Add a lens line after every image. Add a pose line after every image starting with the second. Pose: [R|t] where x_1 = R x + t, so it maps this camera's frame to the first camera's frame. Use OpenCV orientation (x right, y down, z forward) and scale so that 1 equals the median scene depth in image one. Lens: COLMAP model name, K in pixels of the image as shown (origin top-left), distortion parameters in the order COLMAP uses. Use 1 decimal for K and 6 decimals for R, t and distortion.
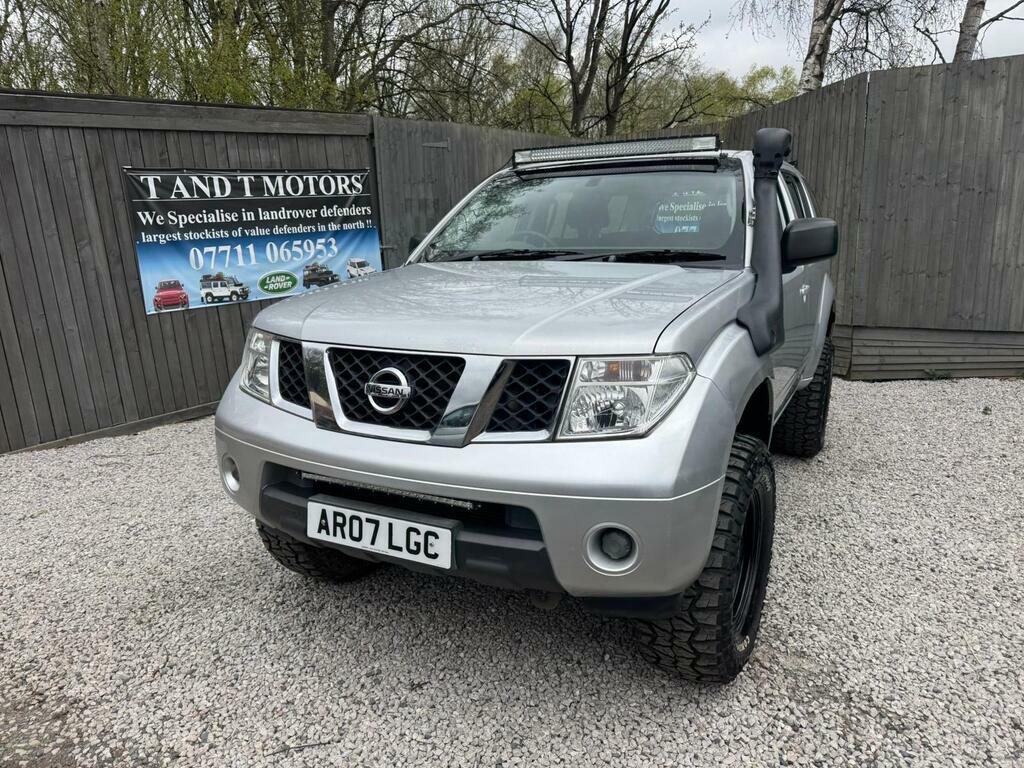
lens RADIAL K [[724.8, 0, 517.0], [0, 724.8, 382.9], [0, 0, 1]] dist [0.024796, -0.027977]
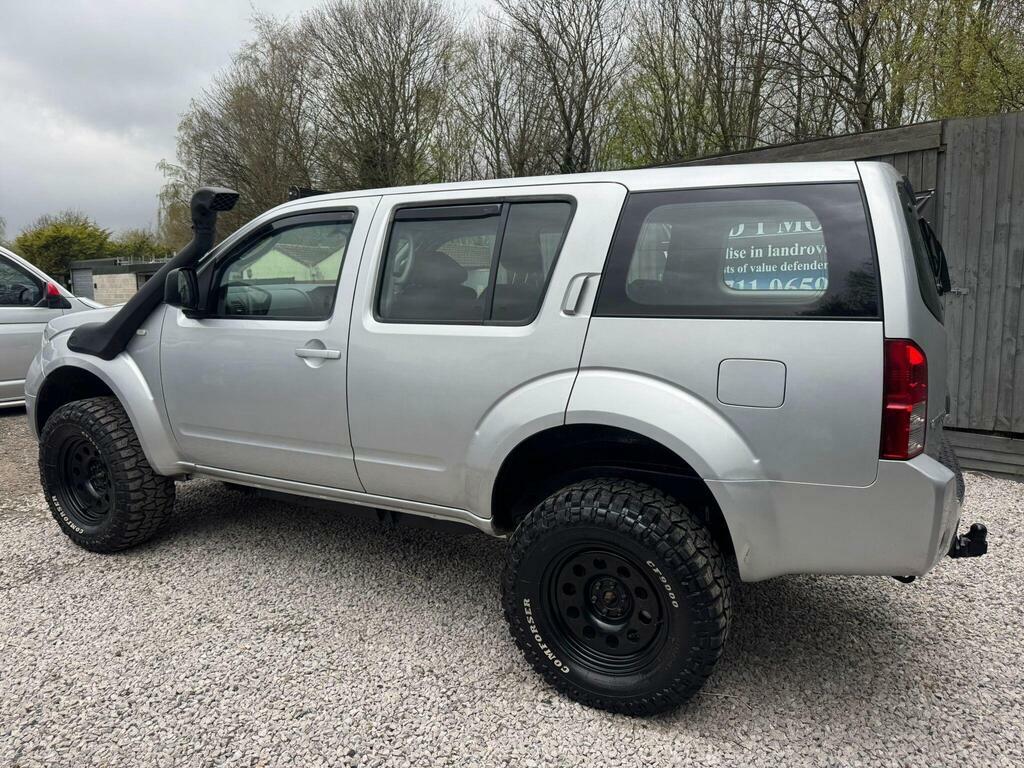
lens RADIAL K [[724.8, 0, 518.2], [0, 724.8, 383.9], [0, 0, 1]] dist [0.024796, -0.027977]
pose [[0.001080, 0.180393, -0.983594, 0.743632], [-0.209643, 0.961778, 0.176162, -0.176101], [0.977778, 0.206013, 0.038857, 0.730654]]
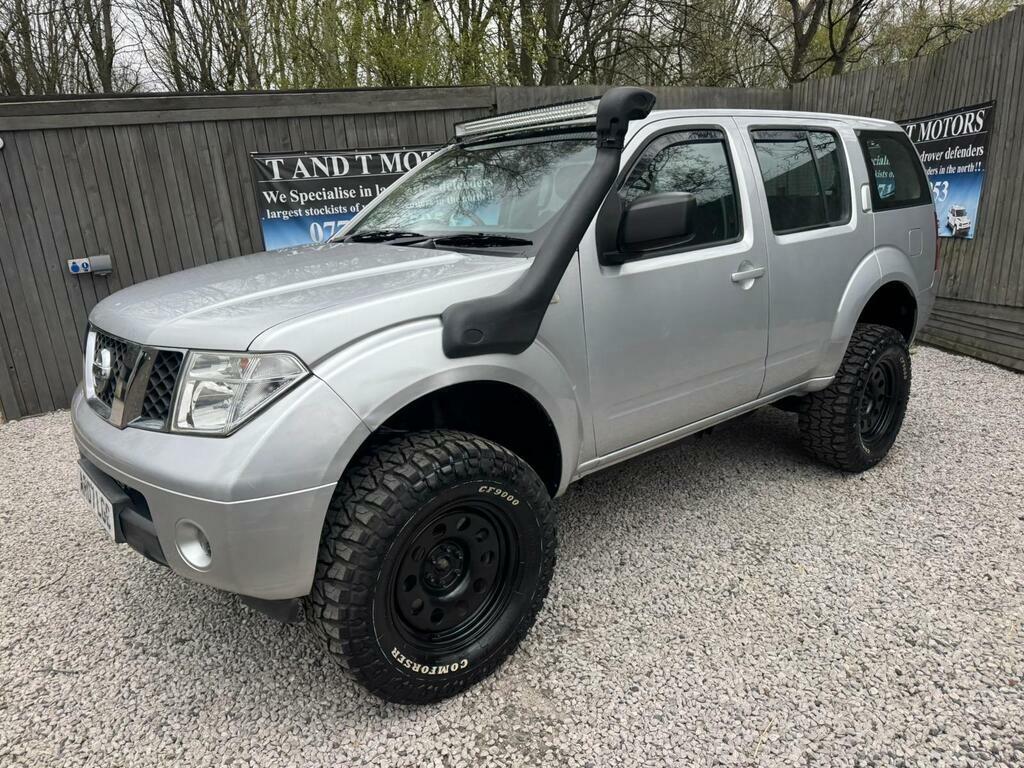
lens RADIAL K [[724.8, 0, 514.3], [0, 724.8, 379.9], [0, 0, 1]] dist [0.024796, -0.027977]
pose [[0.926238, 0.068988, -0.370571, 0.281334], [-0.051622, 0.997062, 0.056590, -0.024452], [0.373387, -0.033286, 0.927078, 0.074980]]
